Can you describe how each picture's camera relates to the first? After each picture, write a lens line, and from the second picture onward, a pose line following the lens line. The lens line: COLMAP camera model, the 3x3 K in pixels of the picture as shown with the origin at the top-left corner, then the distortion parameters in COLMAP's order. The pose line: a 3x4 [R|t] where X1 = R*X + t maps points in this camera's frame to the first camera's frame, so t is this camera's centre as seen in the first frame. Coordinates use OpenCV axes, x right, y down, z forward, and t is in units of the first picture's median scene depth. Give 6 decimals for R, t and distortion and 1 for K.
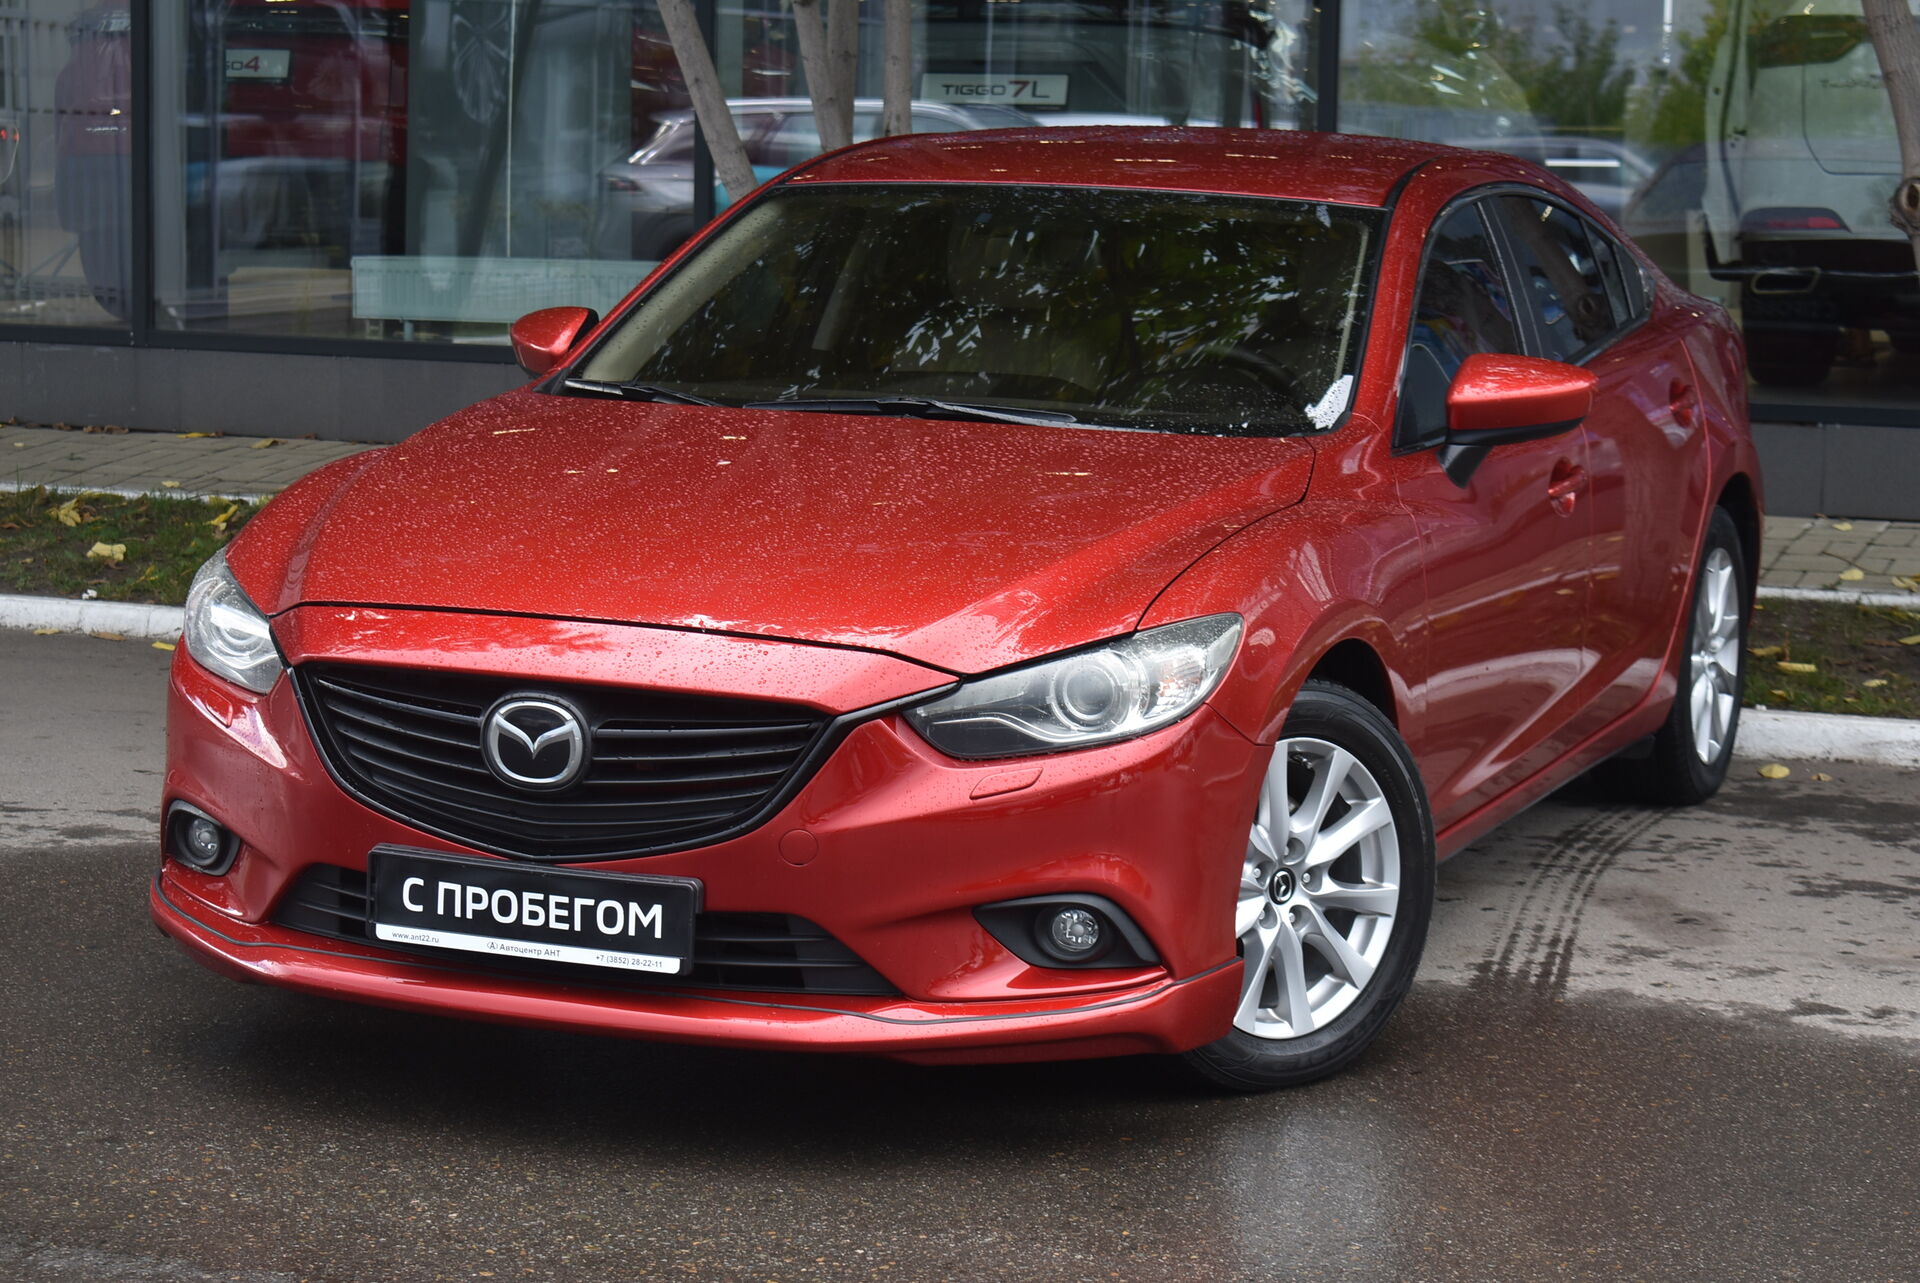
lens RADIAL K [[4357.8, 0, 960.0], [0, 4357.8, 641.5], [0, 0, 1]] dist [0.278657, -0.366773]
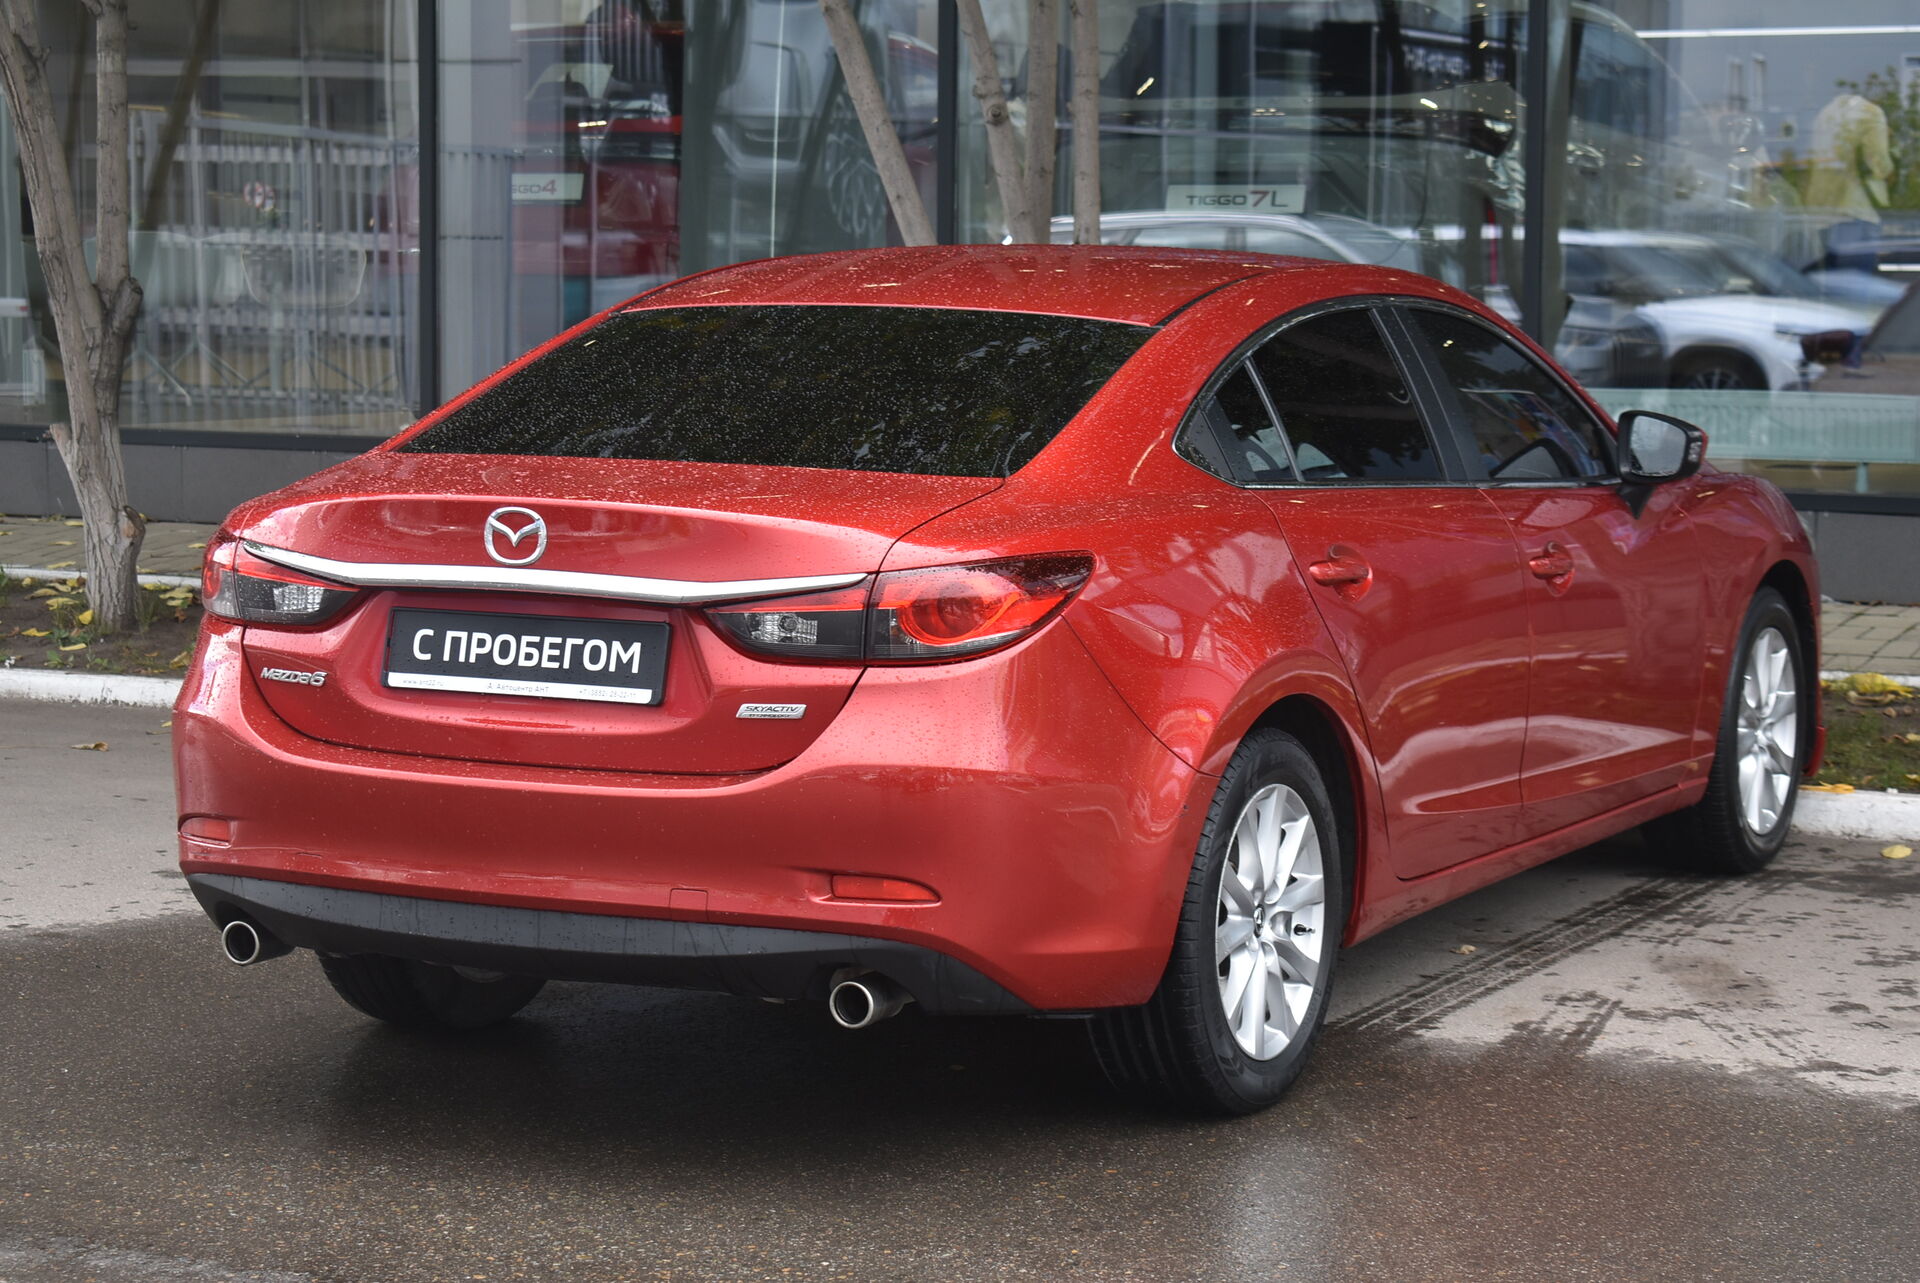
lens RADIAL K [[4357.8, 0, 960.0], [0, 4357.8, 641.5], [0, 0, 1]] dist [0.278657, -0.366773]
pose [[0.995269, -0.000877, -0.097159, 0.111513], [-0.001474, 0.999708, -0.024125, 0.009120], [0.097151, 0.024154, 0.994976, -0.089966]]
